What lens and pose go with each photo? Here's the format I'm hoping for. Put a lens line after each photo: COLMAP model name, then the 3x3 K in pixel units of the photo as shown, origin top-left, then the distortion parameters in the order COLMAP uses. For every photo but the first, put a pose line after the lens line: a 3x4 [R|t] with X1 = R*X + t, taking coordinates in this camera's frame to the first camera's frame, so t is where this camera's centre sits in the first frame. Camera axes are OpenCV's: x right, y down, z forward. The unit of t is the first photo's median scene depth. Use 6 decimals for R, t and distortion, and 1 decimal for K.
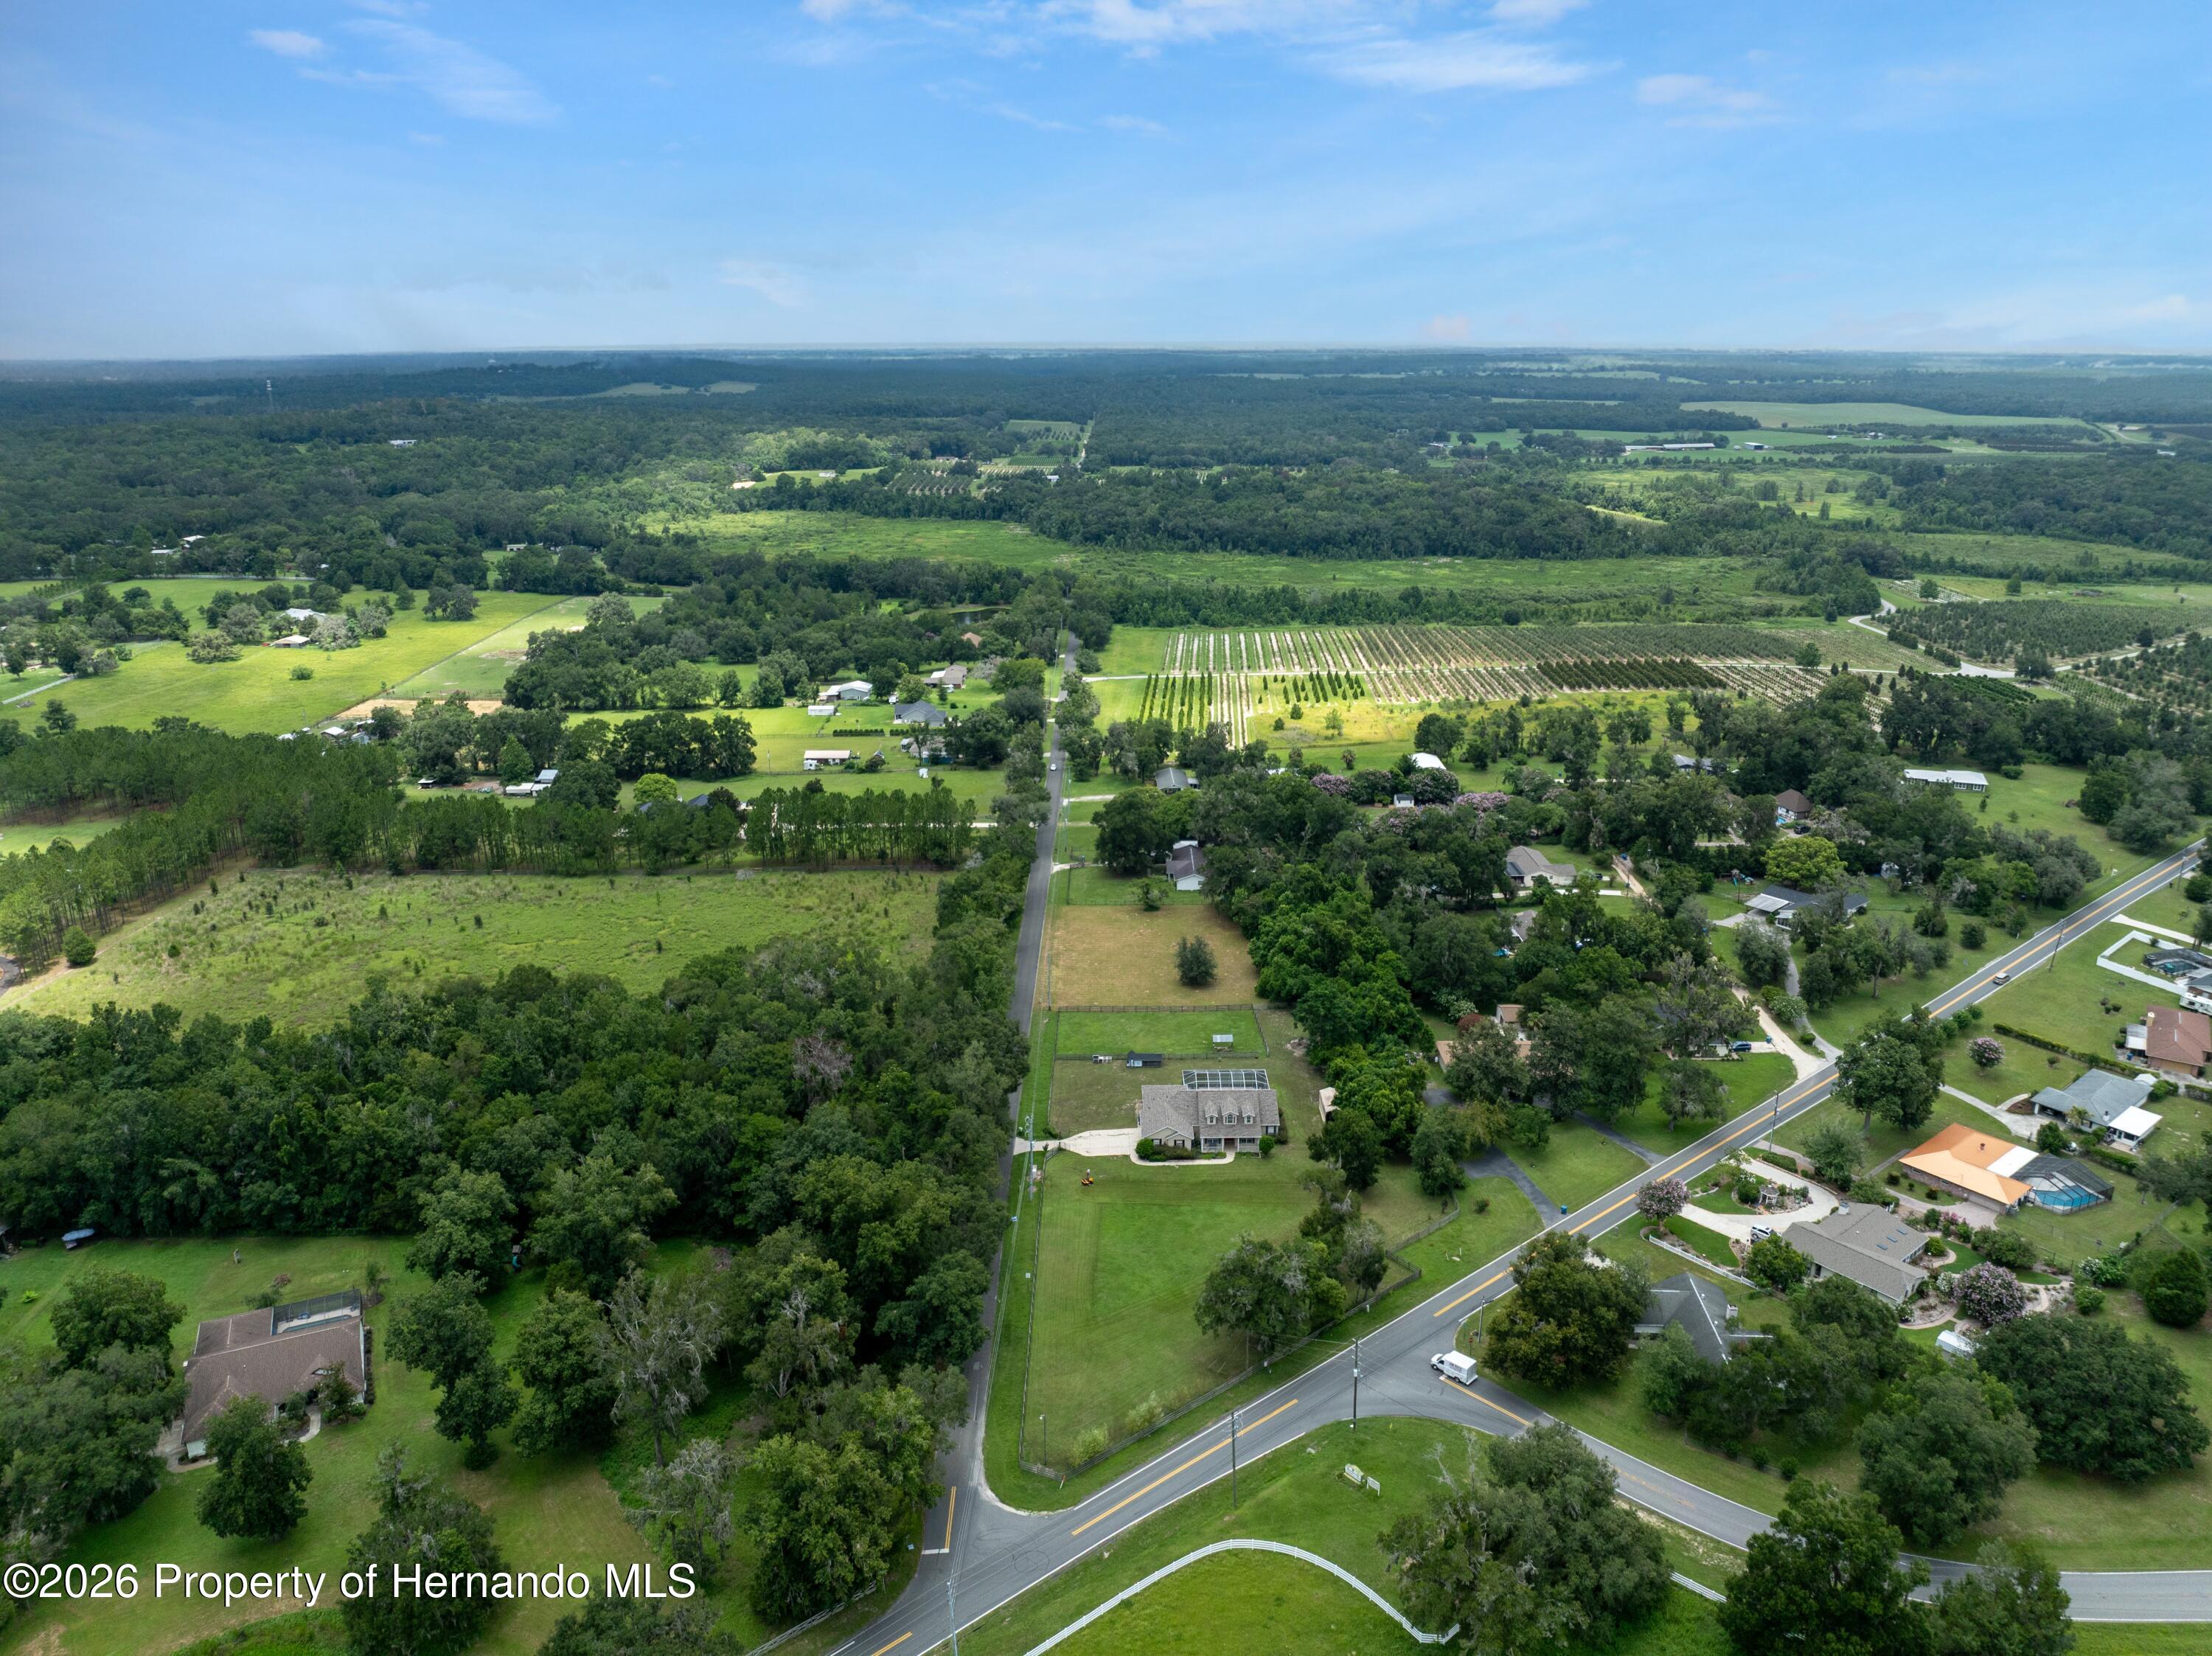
lens RADIAL K [[960.6, 0, 1155.8], [0, 960.6, 825.1], [0, 0, 1]] dist [-0.005674, -0.000440]
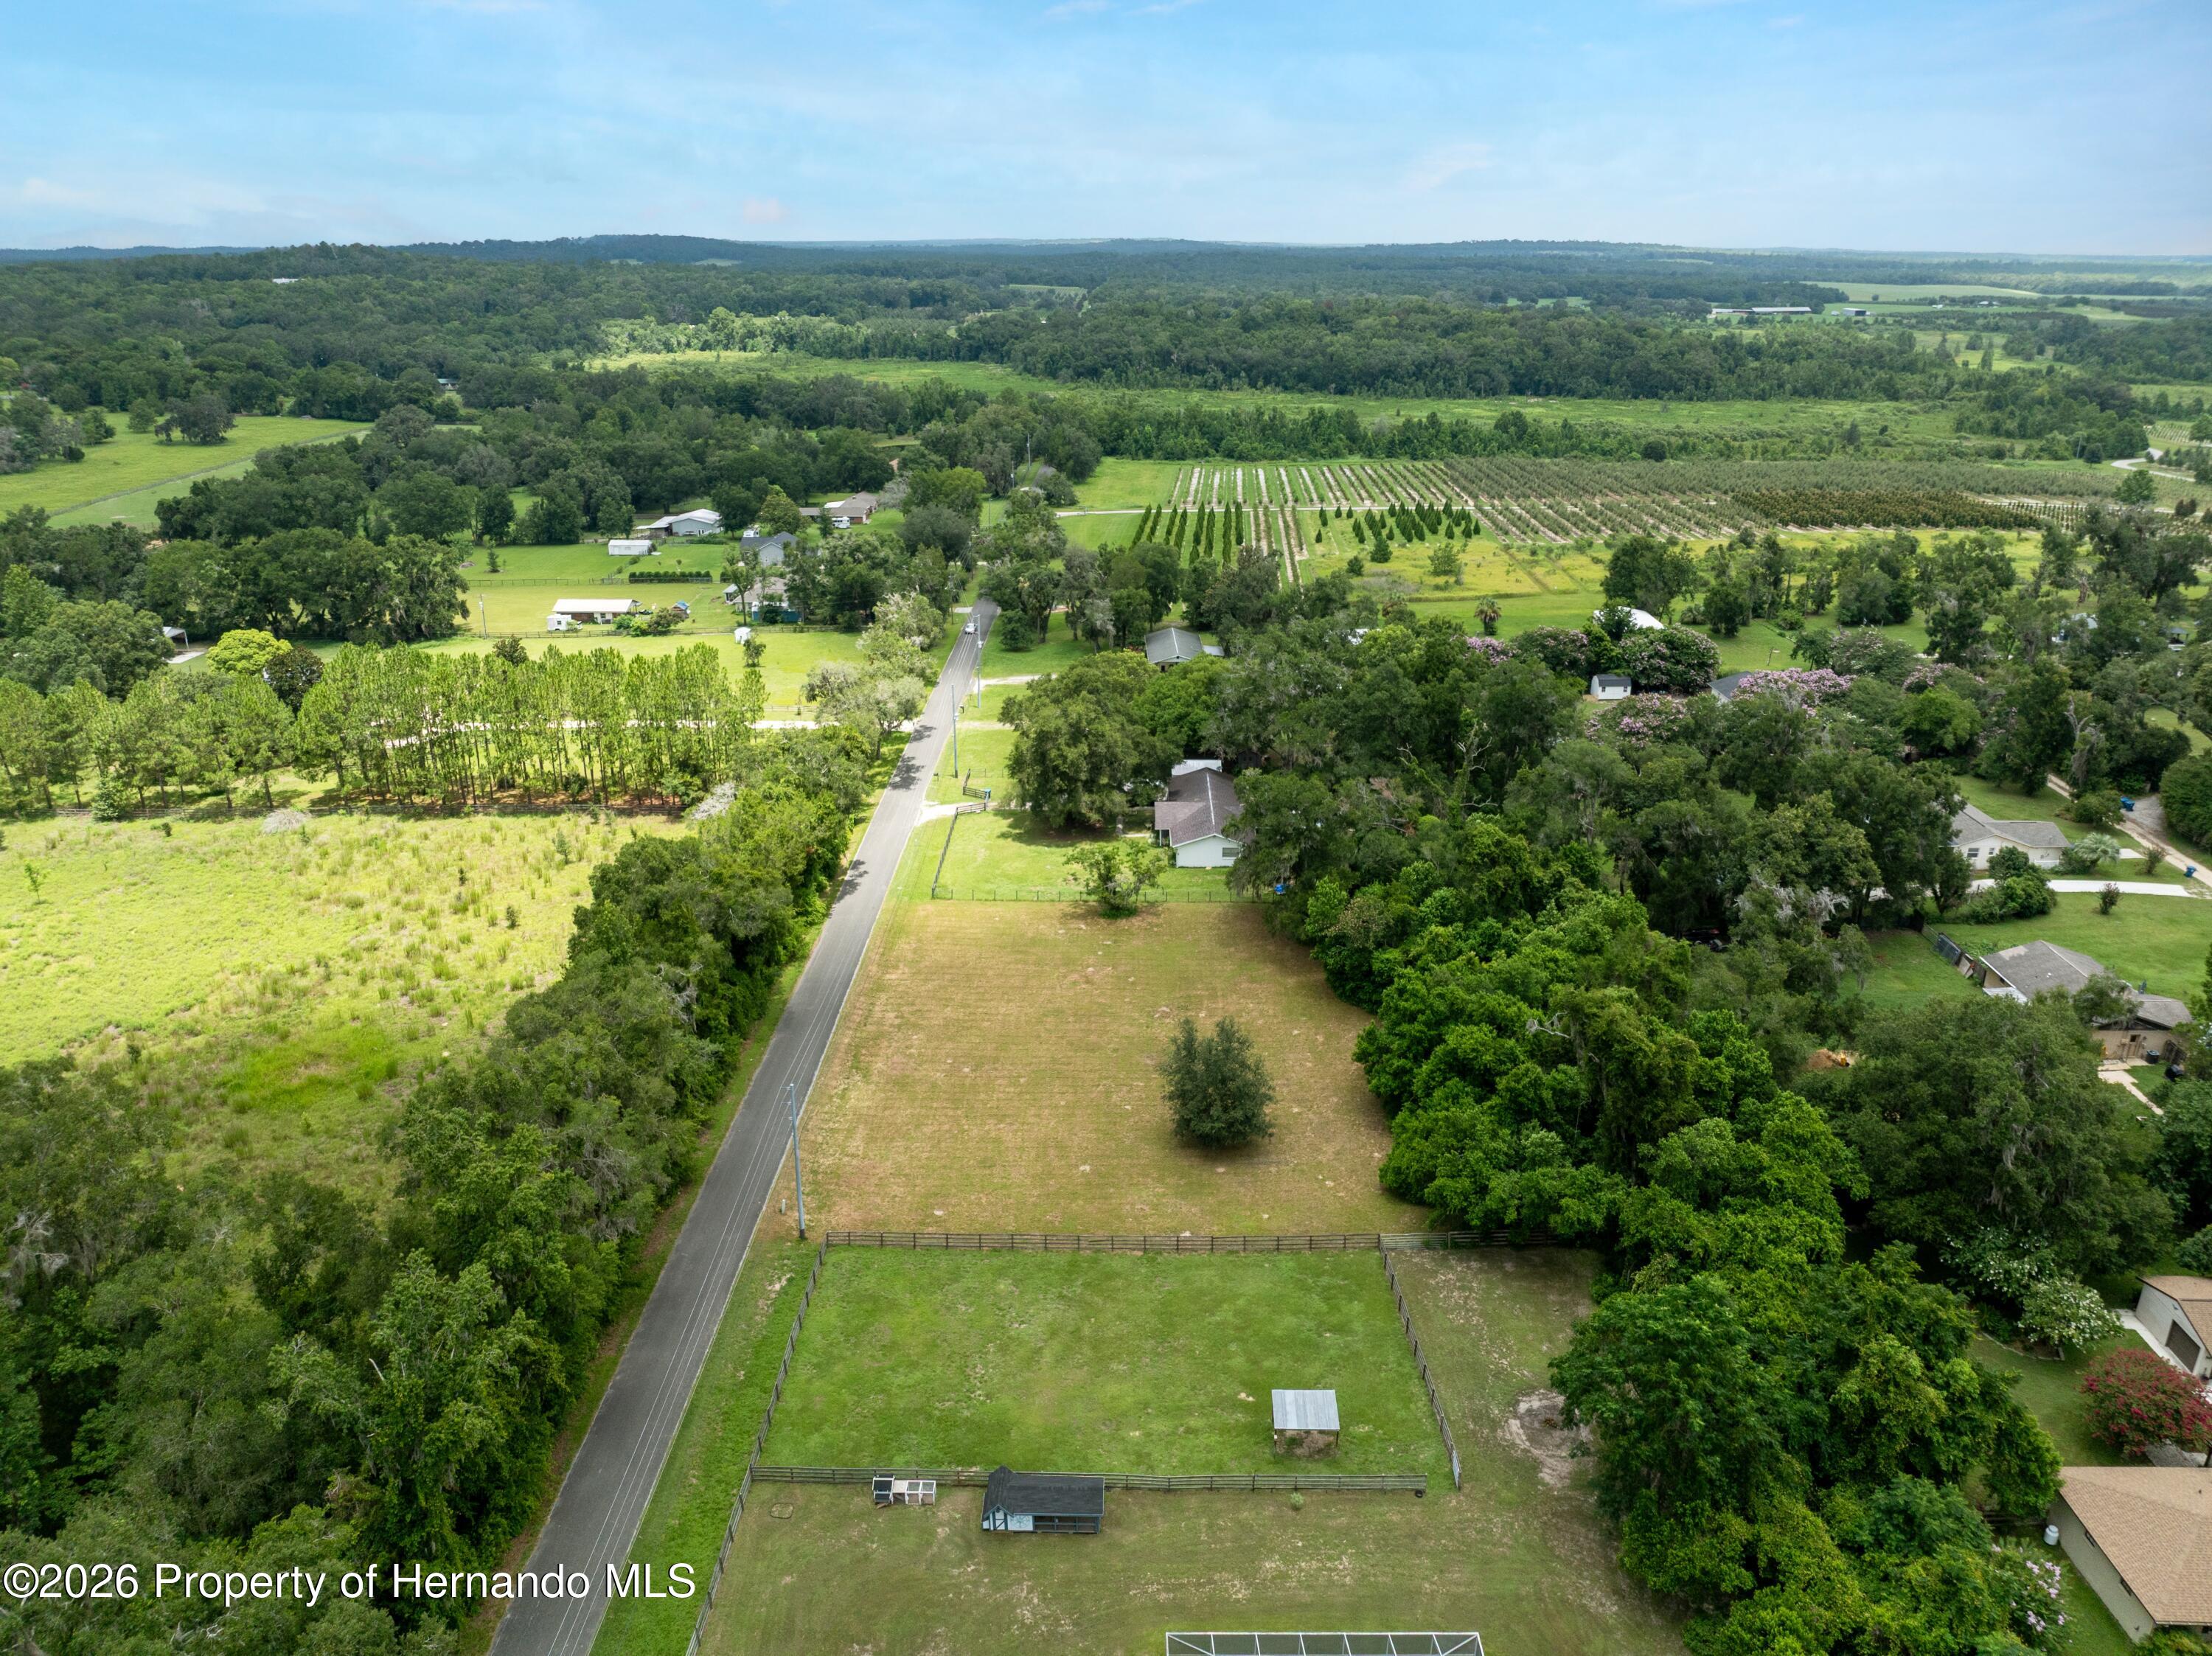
lens RADIAL K [[960.6, 0, 1155.8], [0, 960.6, 825.1], [0, 0, 1]] dist [-0.005674, -0.000440]
pose [[0.999842, 0.010764, -0.014137, 0.013983], [-0.009470, 0.996025, 0.088568, 0.005078], [0.015034, -0.088420, 0.995970, 0.409031]]
